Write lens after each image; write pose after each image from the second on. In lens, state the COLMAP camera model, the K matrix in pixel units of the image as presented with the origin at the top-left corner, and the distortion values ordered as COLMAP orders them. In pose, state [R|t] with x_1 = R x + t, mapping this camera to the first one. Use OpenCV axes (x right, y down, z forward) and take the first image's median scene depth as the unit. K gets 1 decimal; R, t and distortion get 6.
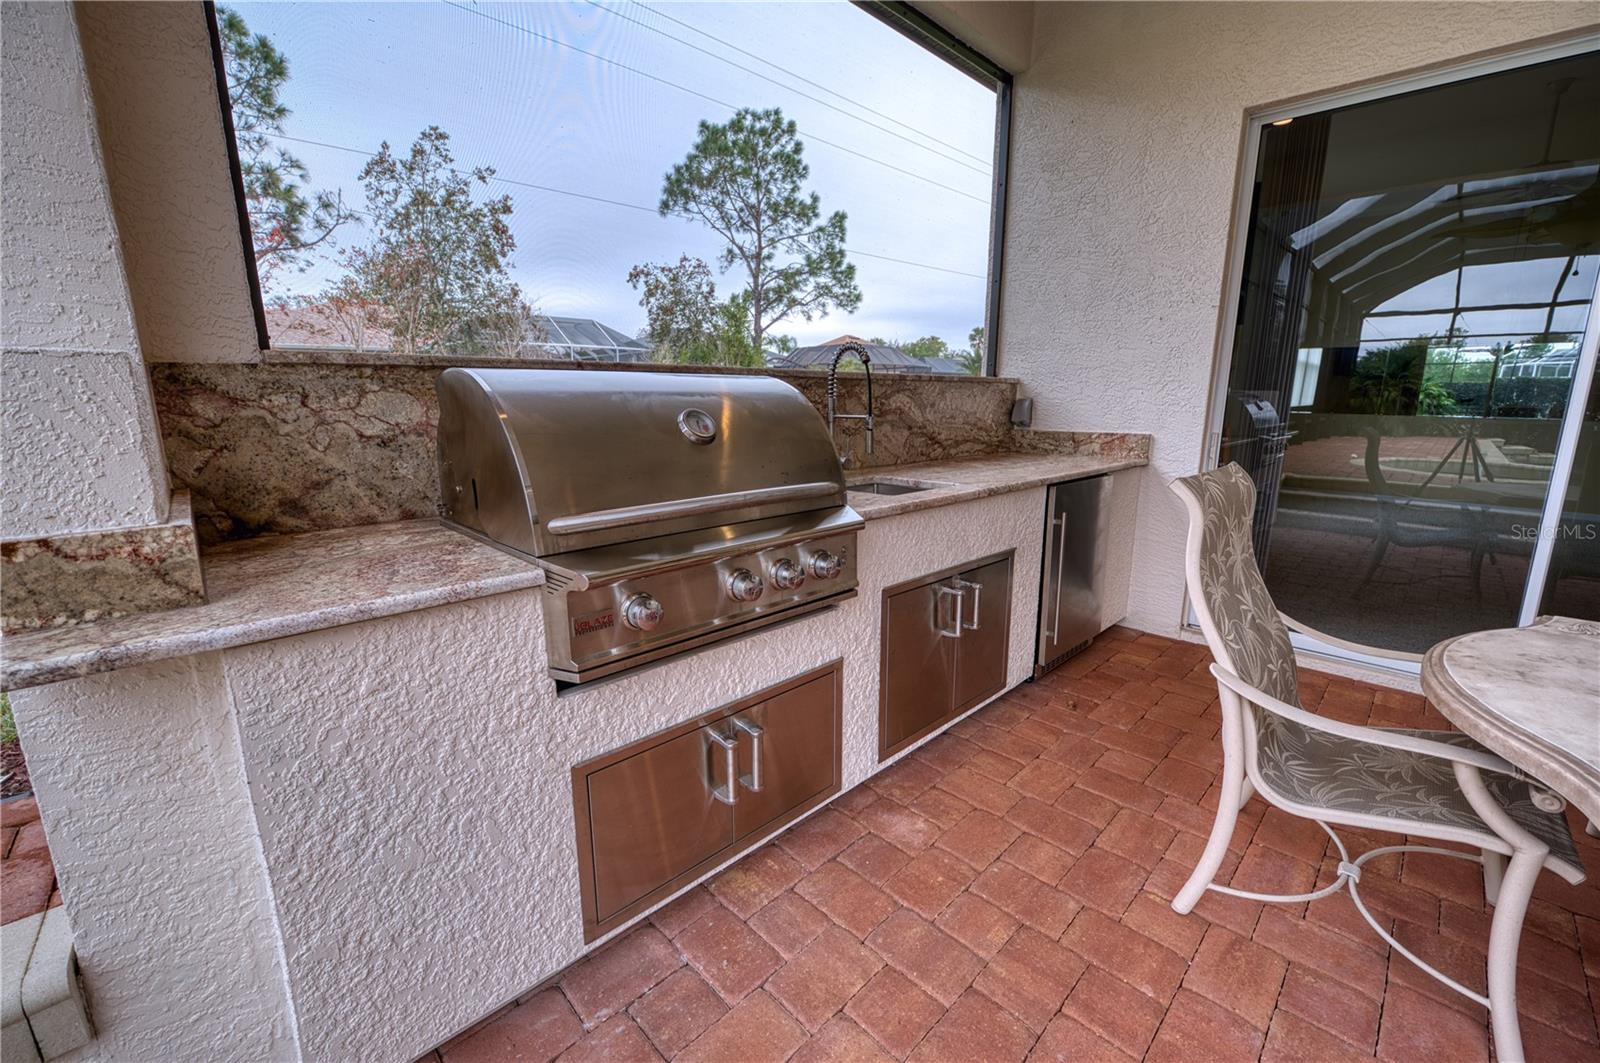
lens RADIAL K [[642.3, 0, 800.0], [0, 642.3, 531.5], [0, 0, 1]] dist [-0.027841, -0.000126]
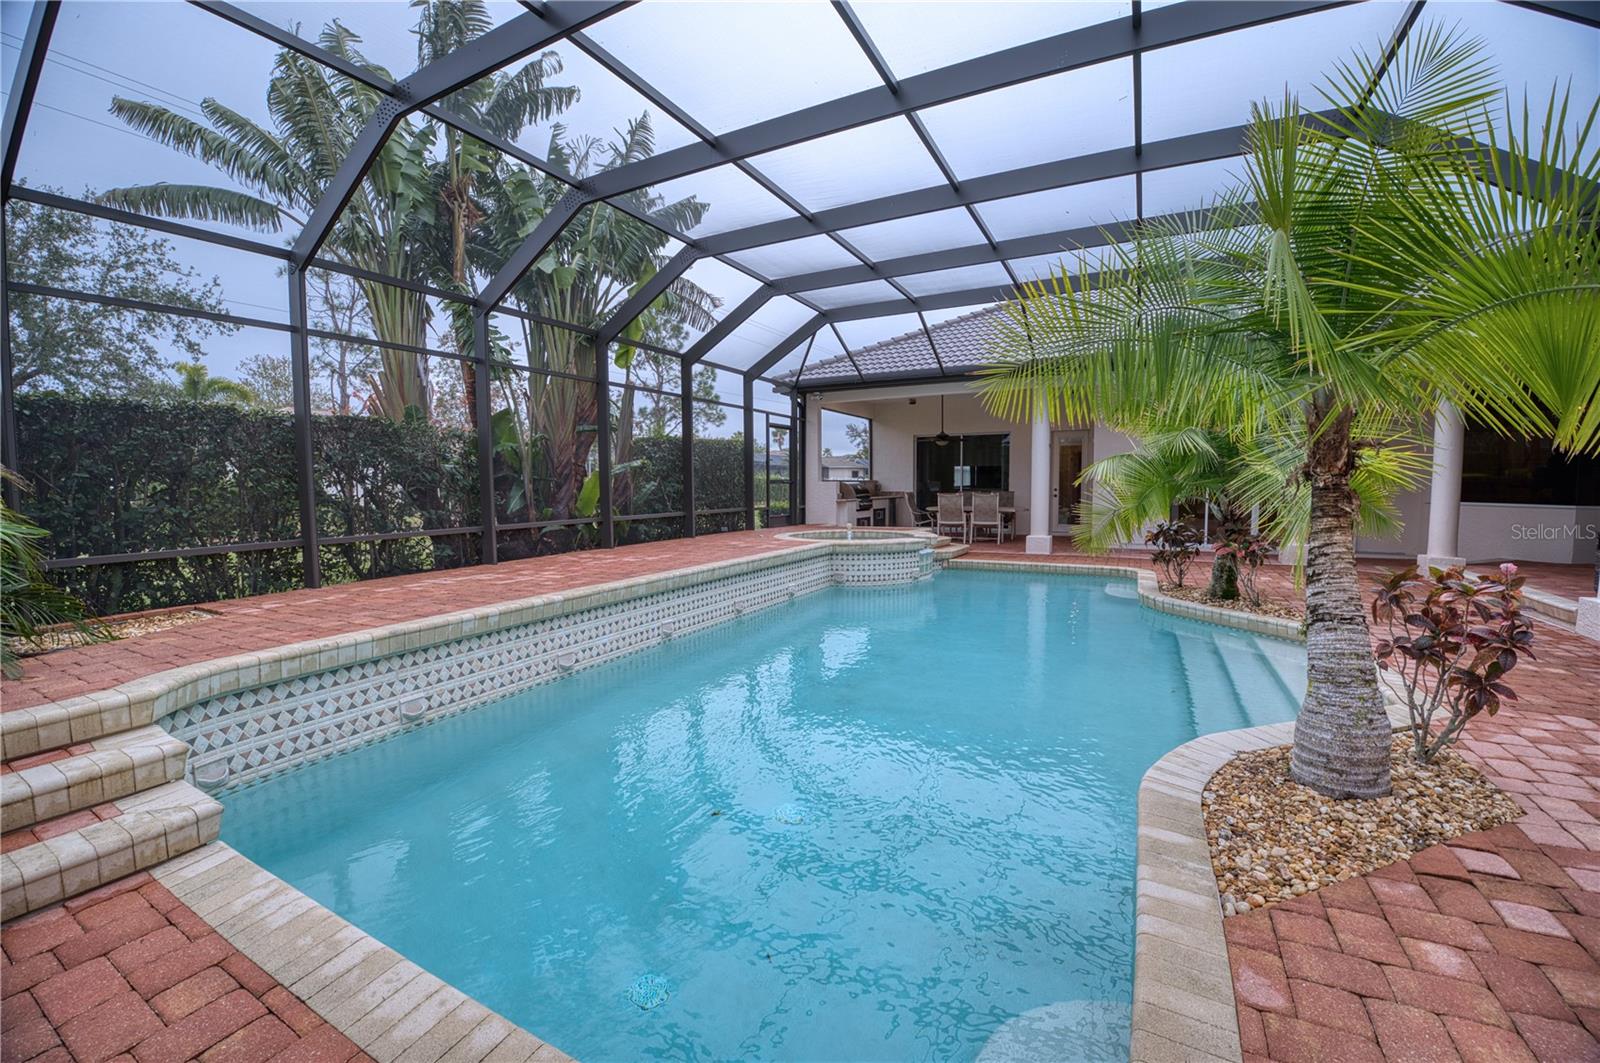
lens RADIAL K [[640.3, 0, 805.6], [0, 640.3, 528.5], [0, 0, 1]] dist [-0.028488, -0.000202]
pose [[0.946510, -0.019926, 0.322057, -0.208333], [0.064227, 0.989754, -0.127524, 0.083224], [-0.316217, 0.141388, 0.938092, -0.393206]]
